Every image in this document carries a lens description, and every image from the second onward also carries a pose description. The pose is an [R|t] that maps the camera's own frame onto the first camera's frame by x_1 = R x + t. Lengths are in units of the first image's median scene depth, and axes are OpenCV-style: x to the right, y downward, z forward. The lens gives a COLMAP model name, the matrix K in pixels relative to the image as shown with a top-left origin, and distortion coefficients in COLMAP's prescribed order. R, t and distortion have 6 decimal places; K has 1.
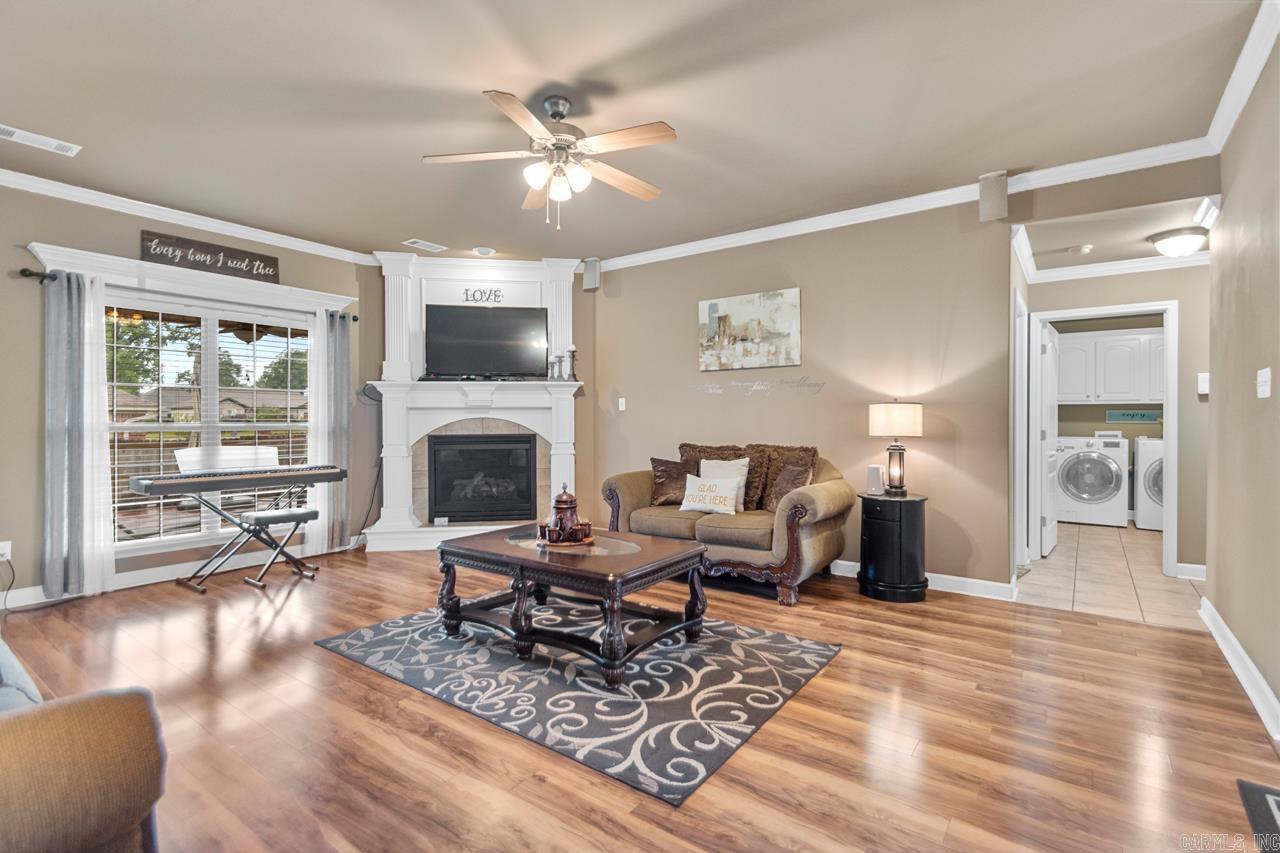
lens RADIAL K [[601.5, 0, 656.1], [0, 601.5, 427.6], [0, 0, 1]] dist [0.003724, -0.002023]
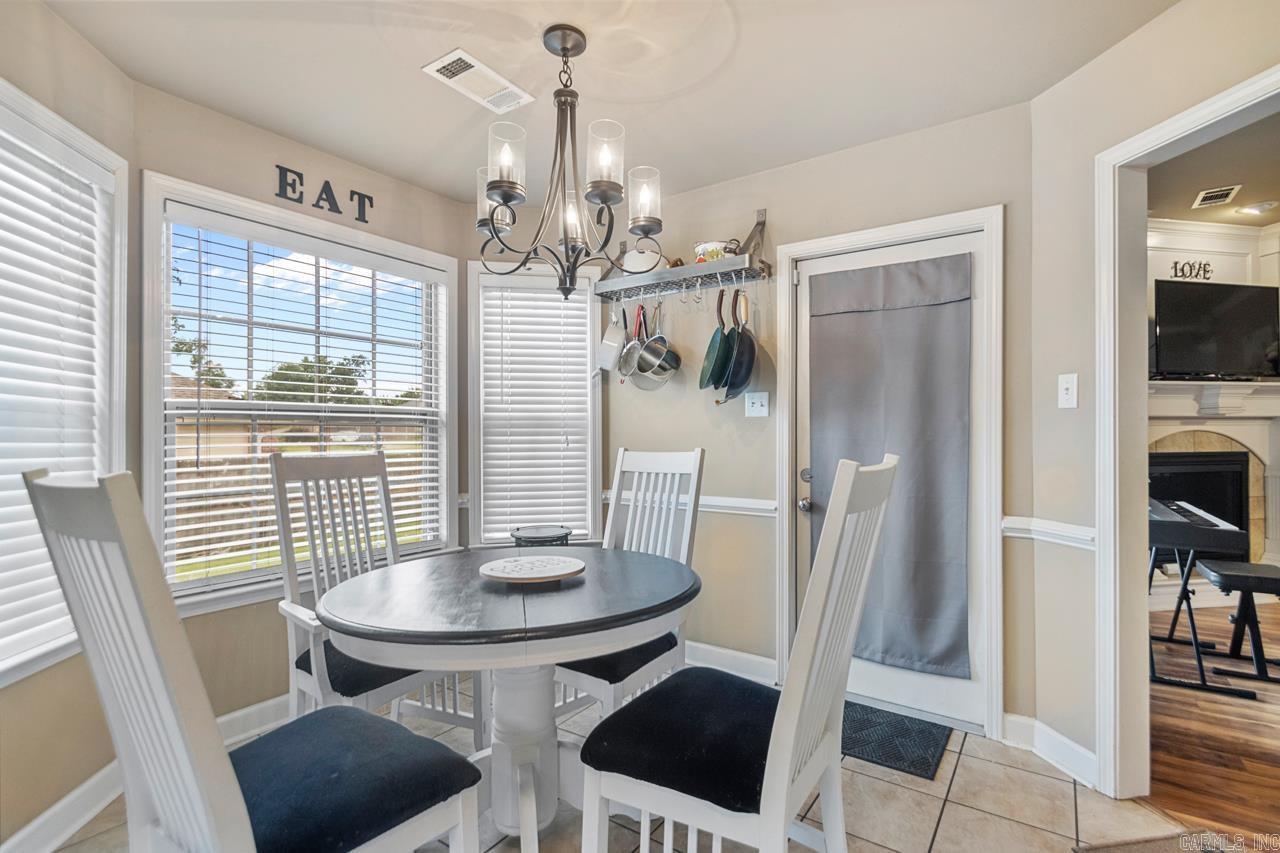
lens RADIAL K [[601.5, 0, 638.1], [0, 601.5, 430.7], [0, 0, 1]] dist [0.003724, -0.002023]
pose [[0.999758, 0.000323, 0.022018, -1.560209], [0.000130, 0.999789, -0.020550, -0.000284], [-0.022020, 0.020548, 0.999546, 0.390354]]
